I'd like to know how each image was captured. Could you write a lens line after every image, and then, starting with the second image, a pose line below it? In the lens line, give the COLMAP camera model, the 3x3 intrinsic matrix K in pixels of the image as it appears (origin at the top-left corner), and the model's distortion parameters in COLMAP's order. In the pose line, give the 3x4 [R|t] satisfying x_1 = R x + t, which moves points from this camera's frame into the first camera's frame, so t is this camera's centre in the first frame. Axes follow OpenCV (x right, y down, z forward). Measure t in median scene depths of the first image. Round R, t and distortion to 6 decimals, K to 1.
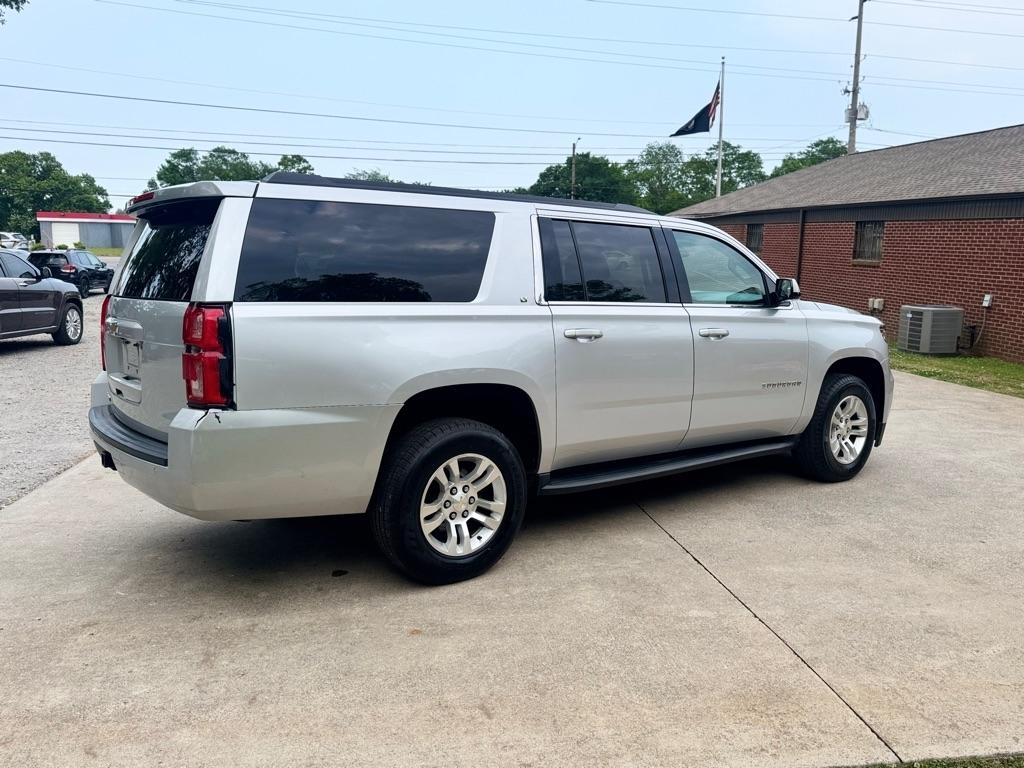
lens RADIAL K [[802.7, 0, 518.7], [0, 802.7, 338.3], [0, 0, 1]] dist [0.090625, -0.125064]
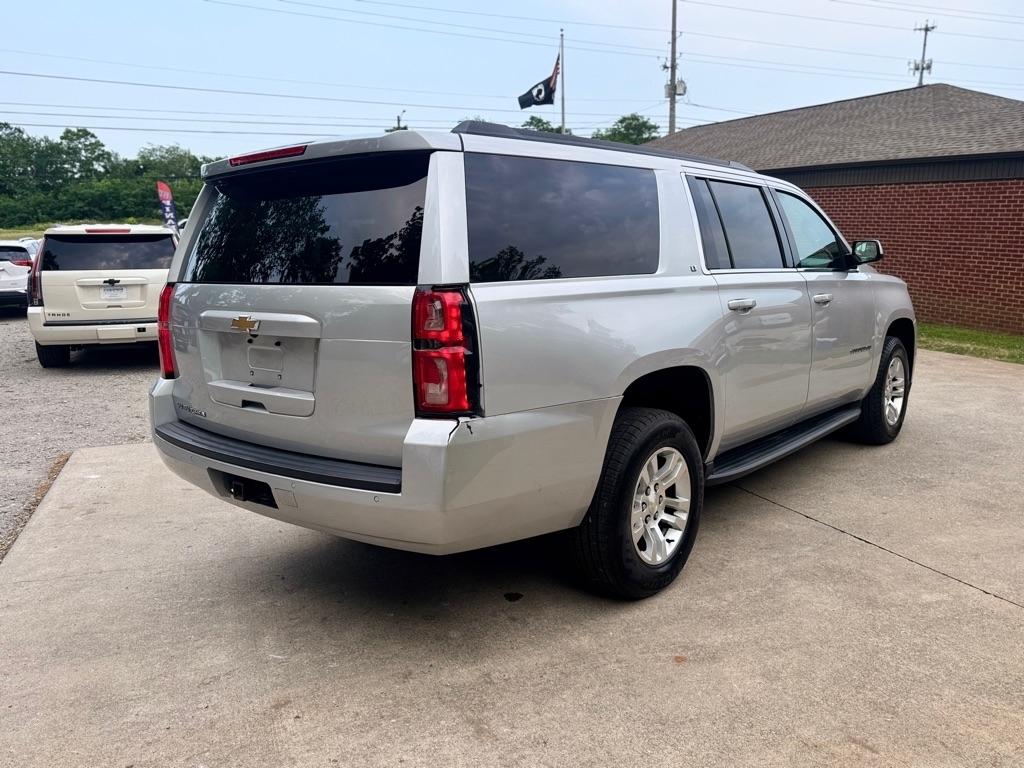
lens RADIAL K [[809.9, 0, 510.6], [0, 809.9, 343.5], [0, 0, 1]] dist [0.083395, -0.129182]
pose [[0.976525, -0.054555, 0.208381, -0.389201], [0.047572, 0.998130, 0.038381, -0.010754], [-0.210086, -0.027567, 0.977294, 0.168416]]
